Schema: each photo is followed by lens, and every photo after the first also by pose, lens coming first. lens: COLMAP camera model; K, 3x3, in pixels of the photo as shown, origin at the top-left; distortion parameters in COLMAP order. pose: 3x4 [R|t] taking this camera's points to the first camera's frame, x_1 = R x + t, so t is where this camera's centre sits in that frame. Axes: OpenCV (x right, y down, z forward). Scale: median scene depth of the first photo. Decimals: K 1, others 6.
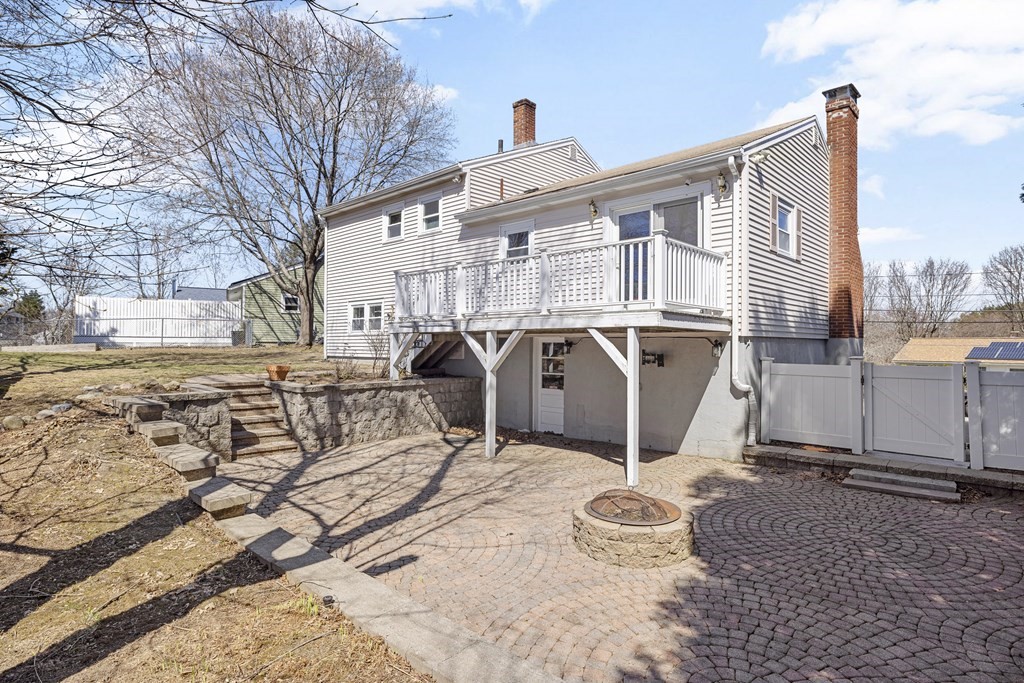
lens RADIAL K [[548.5, 0, 506.1], [0, 548.5, 338.3], [0, 0, 1]] dist [0.000862, -0.000162]
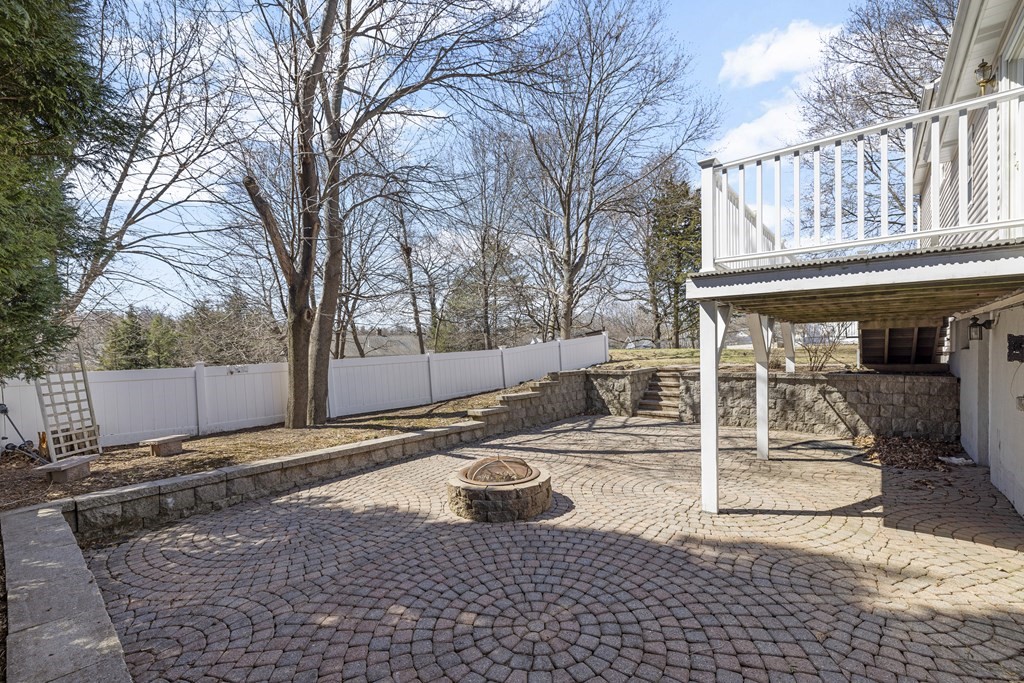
lens RADIAL K [[432.6, 0, 505.8], [0, 432.6, 355.5], [0, 0, 1]] dist [-0.001104, 0.001377]
pose [[0.054589, 0.005445, -0.998494, 0.569752], [0.026990, 0.999612, 0.006927, 0.029309], [0.998144, -0.027328, 0.054421, 0.486604]]
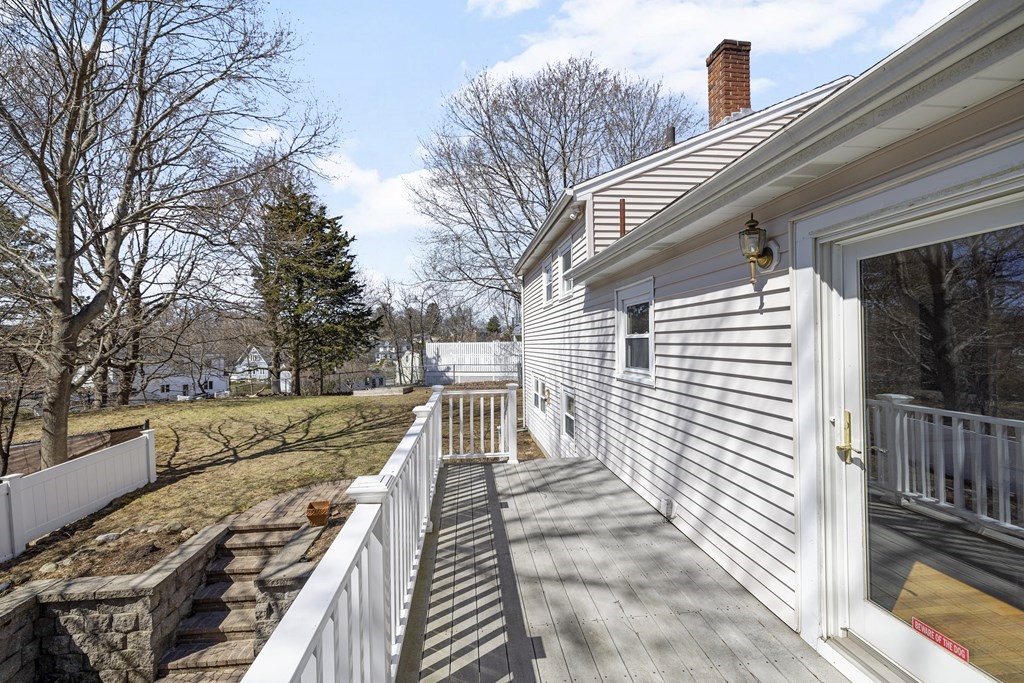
lens RADIAL K [[424.9, 0, 503.4], [0, 424.9, 340.0], [0, 0, 1]] dist [0.000853, -0.000172]
pose [[0.754726, -0.021769, -0.655679, 0.205709], [0.026689, 0.999641, -0.002467, -0.187646], [0.655497, -0.015637, 0.755036, 0.731837]]
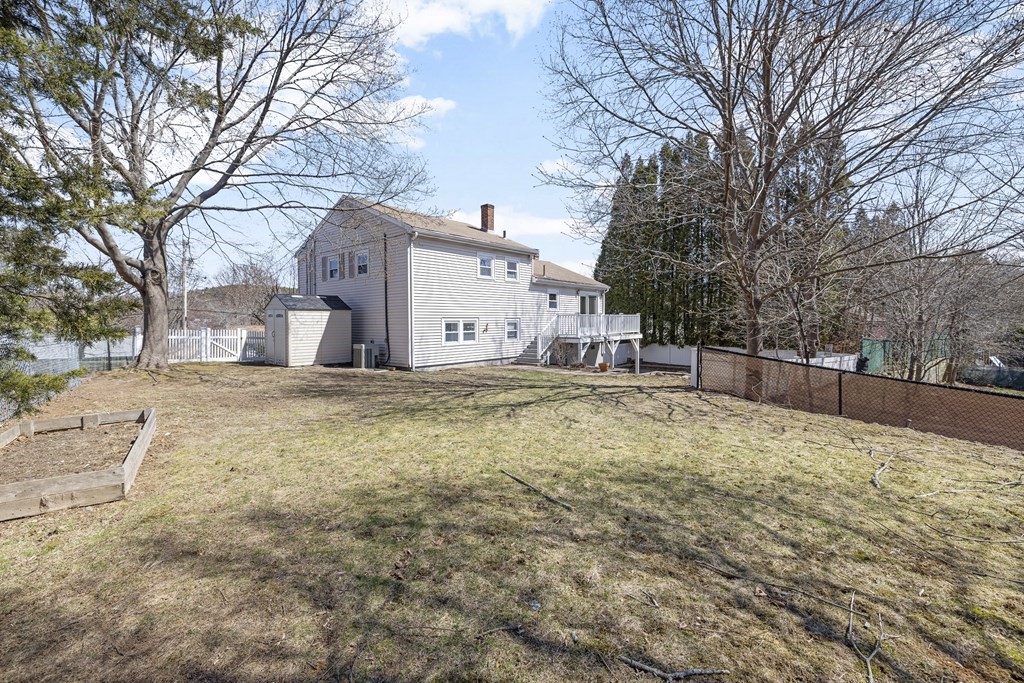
lens RADIAL K [[432.6, 0, 506.9], [0, 432.6, 340.7], [0, 0, 1]] dist [-0.001104, 0.001377]
pose [[-0.030503, -0.051422, 0.998211, -1.955740], [-0.010306, 0.998639, 0.051129, -0.106074], [-0.999482, -0.008728, -0.030991, 1.420486]]
